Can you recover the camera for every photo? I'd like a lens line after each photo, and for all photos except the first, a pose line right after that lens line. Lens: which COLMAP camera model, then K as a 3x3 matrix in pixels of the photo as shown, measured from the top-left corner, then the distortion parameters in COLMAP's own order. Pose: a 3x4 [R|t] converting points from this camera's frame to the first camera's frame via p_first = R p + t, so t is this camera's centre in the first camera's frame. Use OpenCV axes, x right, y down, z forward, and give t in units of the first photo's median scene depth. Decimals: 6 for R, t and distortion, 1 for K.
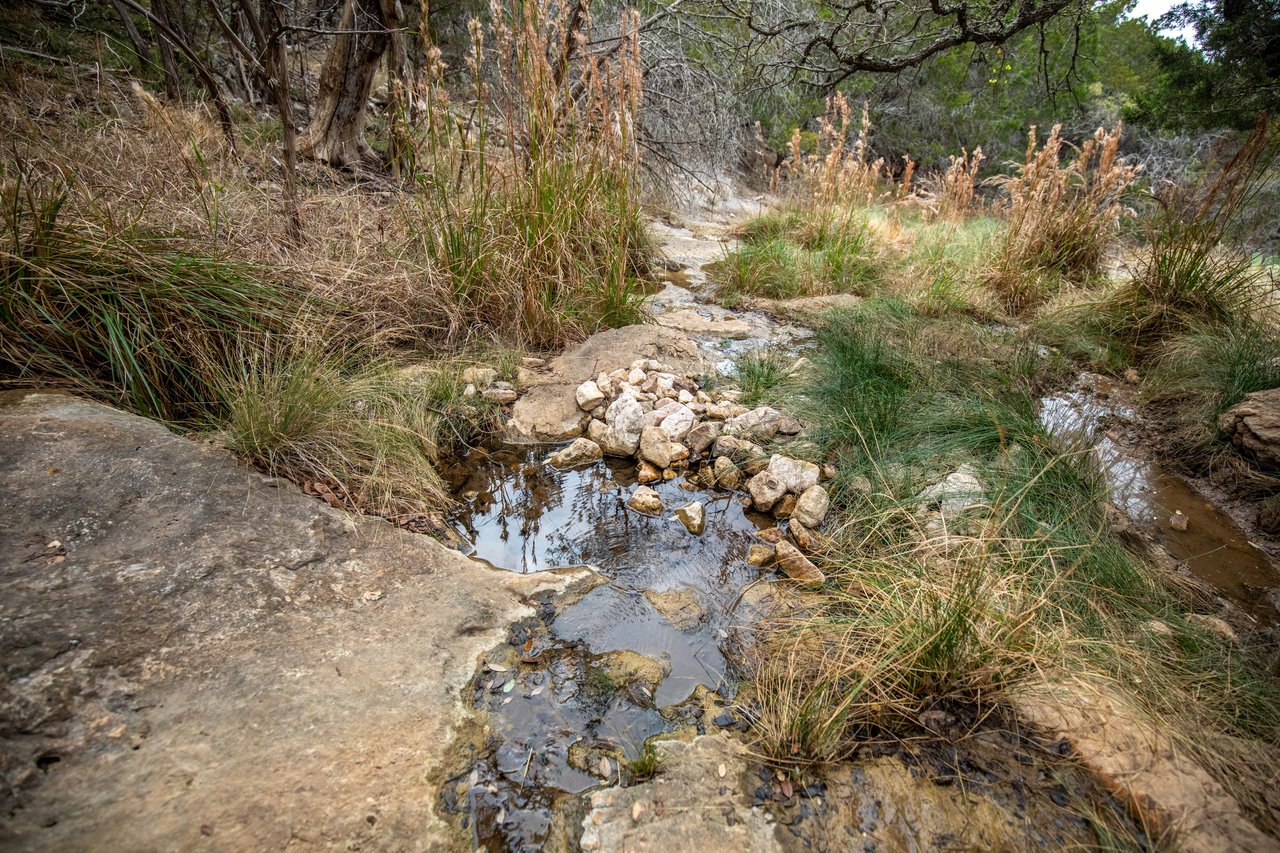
lens RADIAL K [[611.5, 0, 654.9], [0, 611.5, 449.7], [0, 0, 1]] dist [-0.023050, 0.001220]
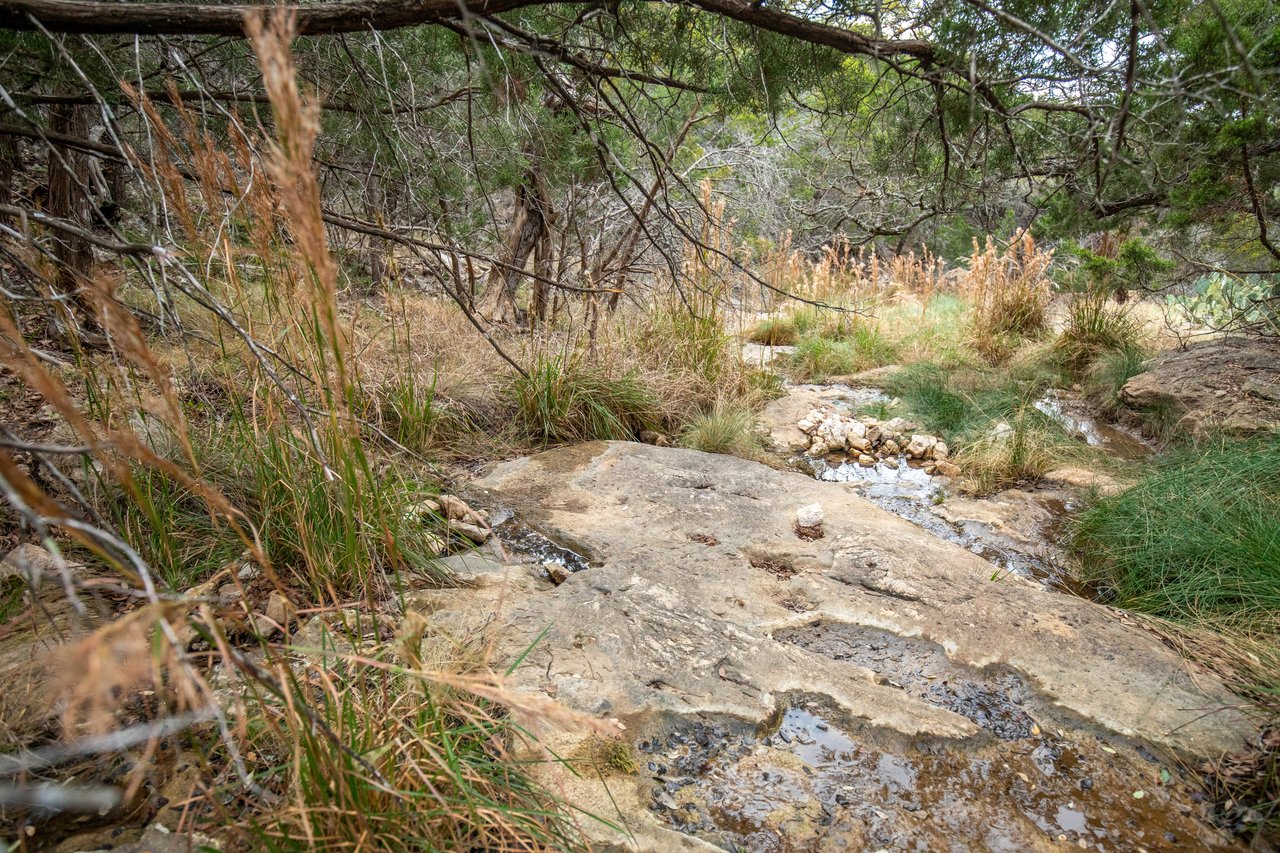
lens RADIAL K [[1050.0, 0, 640.0], [0, 1050.0, 426.5], [0, 0, 1]] dist [0.033613, 0.007706]
pose [[0.966560, -0.137927, 0.216188, -0.965804], [0.189540, 0.952092, -0.239989, 0.438049], [-0.172730, 0.272940, 0.946397, -1.449160]]
